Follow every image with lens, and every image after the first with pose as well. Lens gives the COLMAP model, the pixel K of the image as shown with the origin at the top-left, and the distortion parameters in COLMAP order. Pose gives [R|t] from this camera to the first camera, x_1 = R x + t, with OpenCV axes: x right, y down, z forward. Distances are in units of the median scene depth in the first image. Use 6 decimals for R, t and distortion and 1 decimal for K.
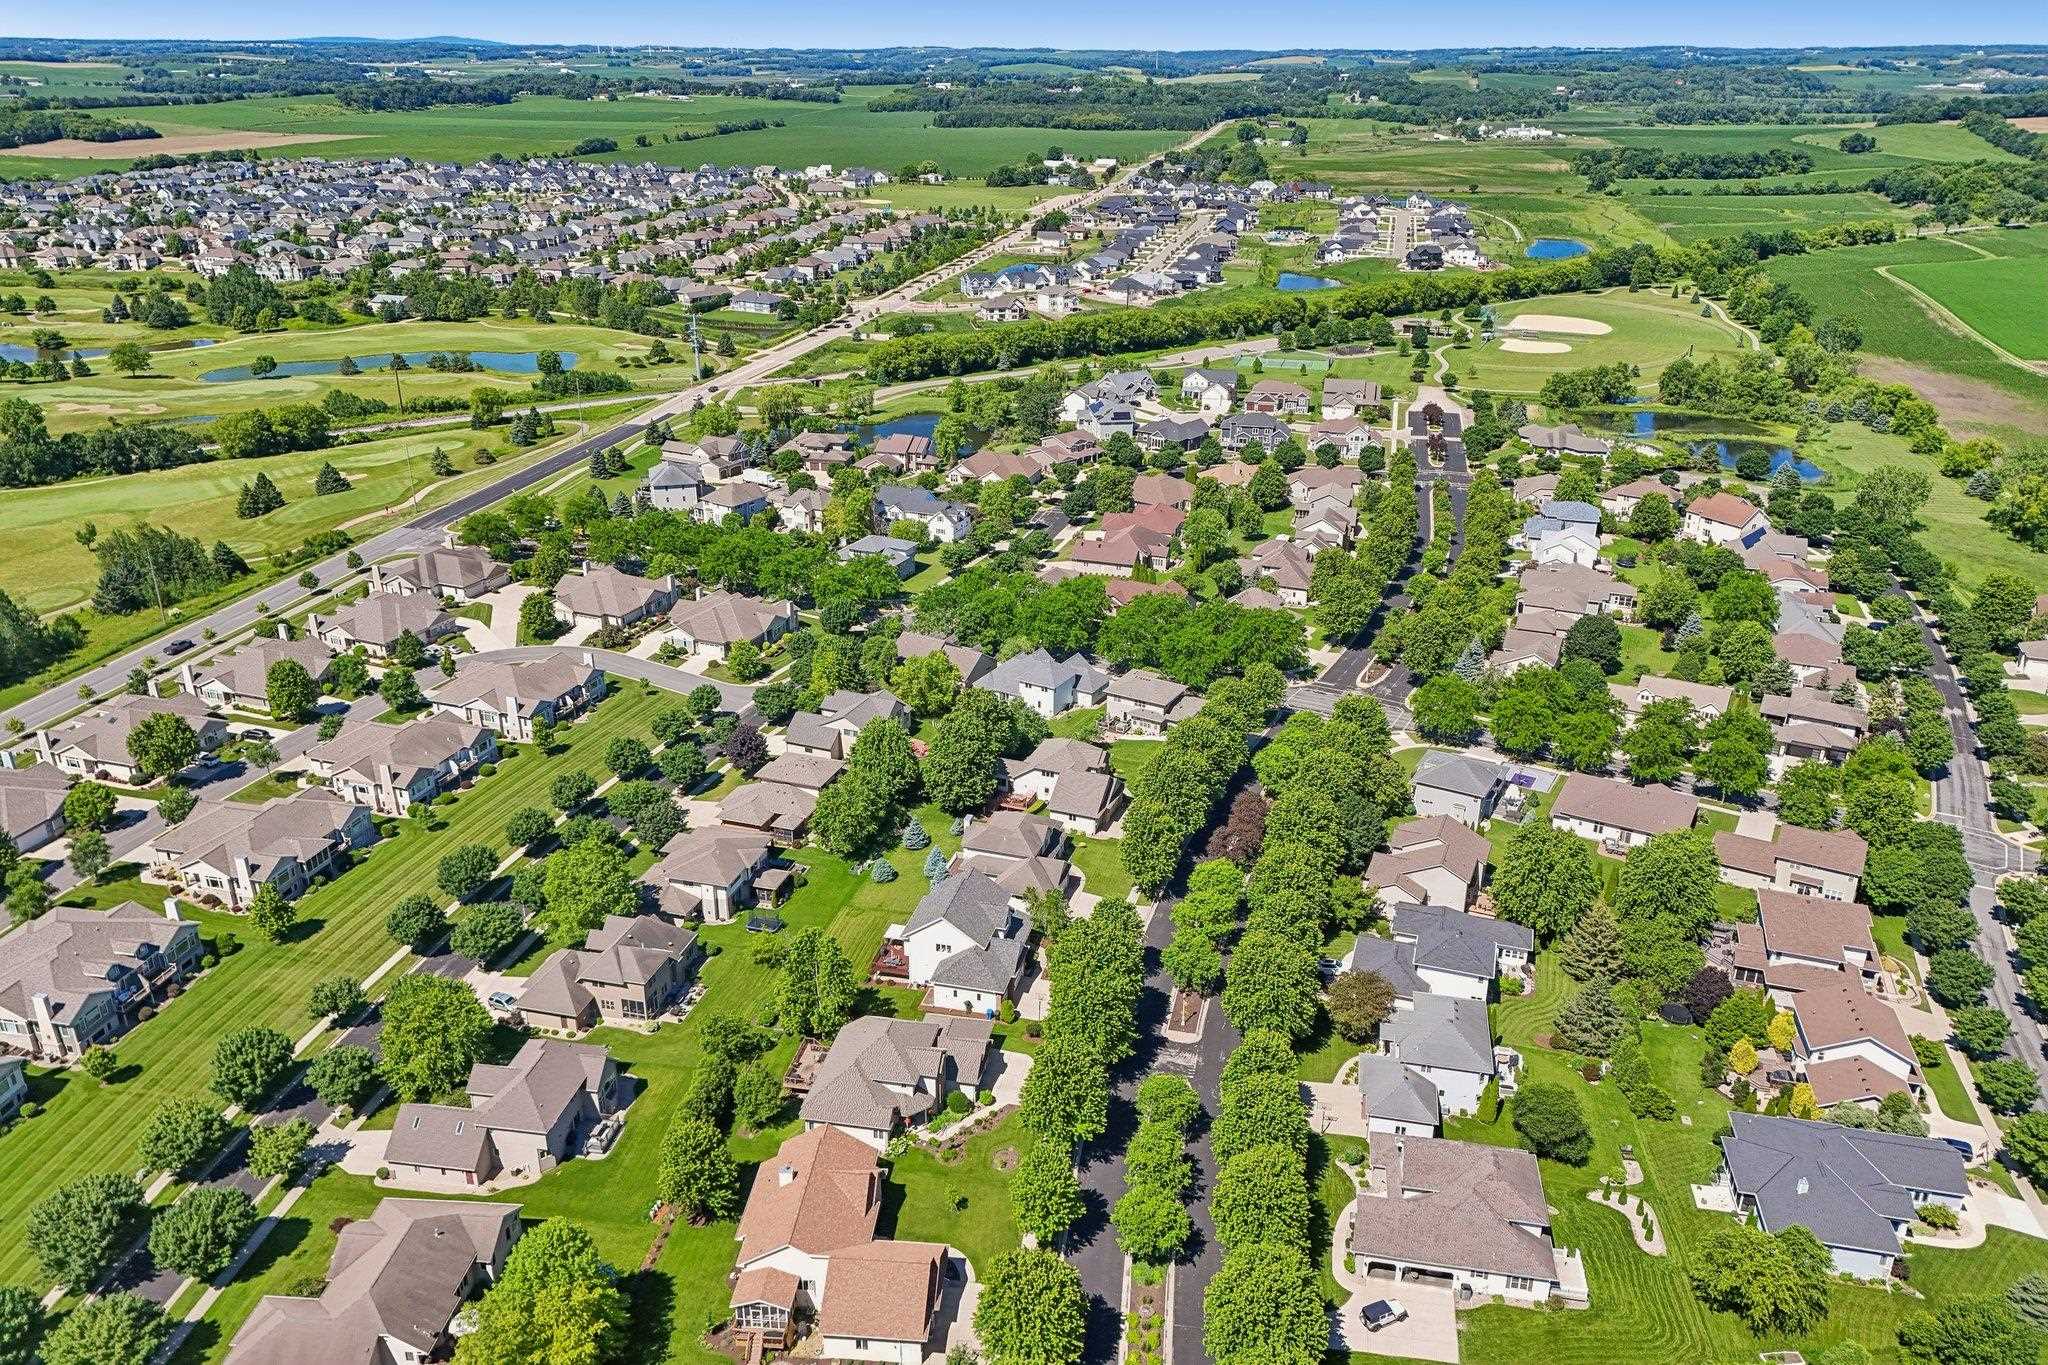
lens RADIAL K [[1492.9, 0, 1024.0], [0, 1492.9, 682.5], [0, 0, 1]] dist [0.064639, -0.058818]
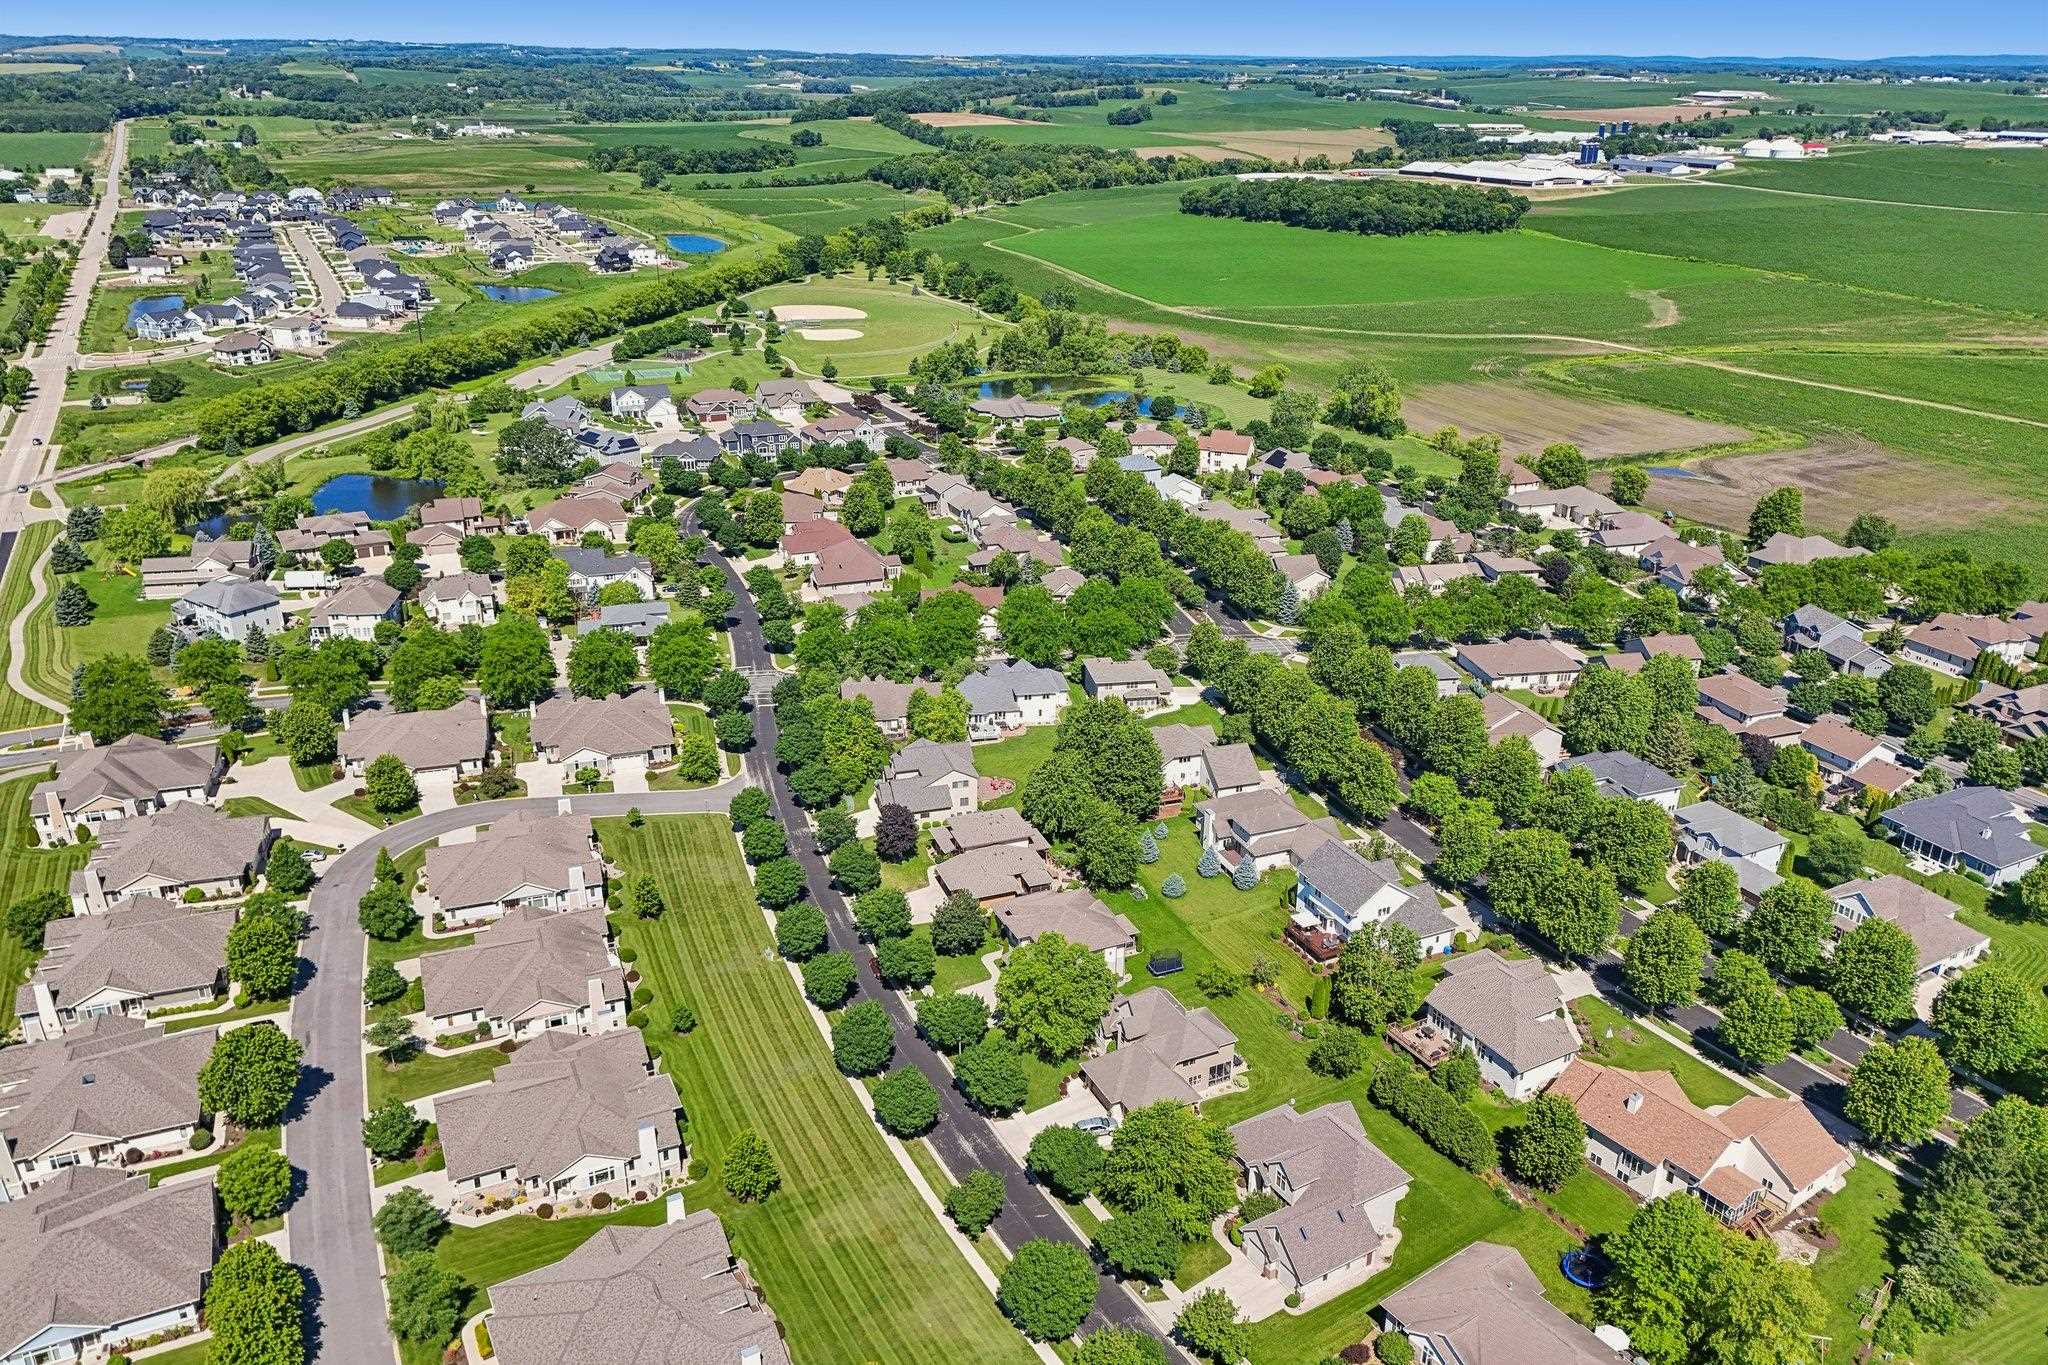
lens RADIAL K [[1492.9, 0, 1024.0], [0, 1492.9, 682.5], [0, 0, 1]] dist [0.064639, -0.058818]
pose [[0.762082, -0.242187, 0.600480, -0.194964], [0.240501, 0.966941, 0.084764, -0.030346], [-0.601157, 0.079819, 0.795134, 0.065371]]
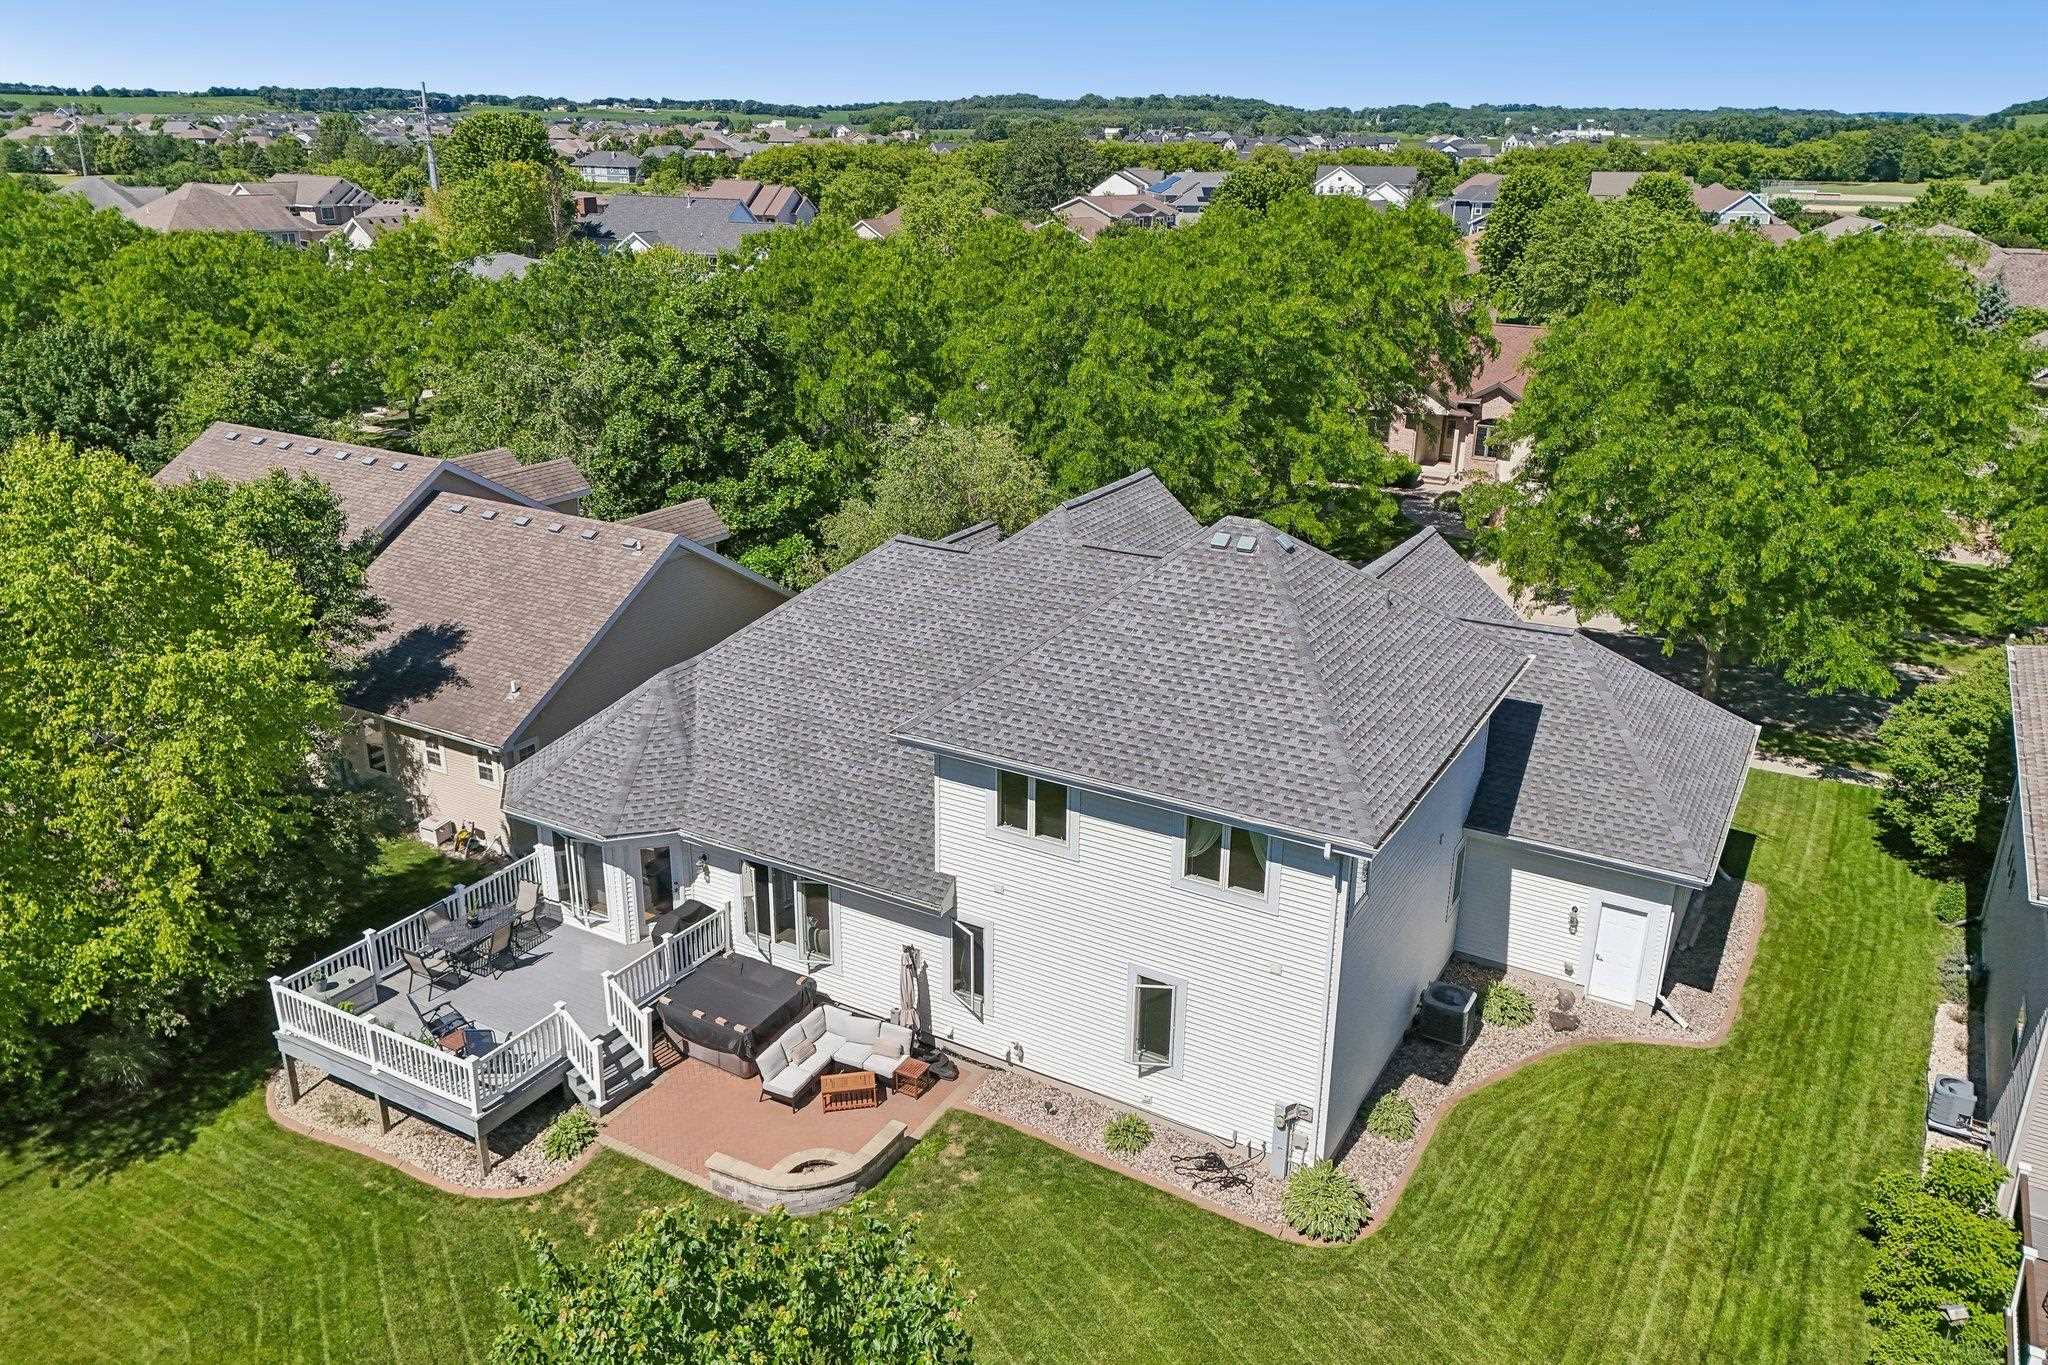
lens RADIAL K [[1492.9, 0, 1024.0], [0, 1492.9, 682.5], [0, 0, 1]] dist [0.064639, -0.058818]
pose [[0.999983, 0.004392, 0.003846, 0.000653], [-0.004209, 0.998916, -0.046364, -0.000330], [-0.004045, 0.046347, 0.998917, 0.295974]]
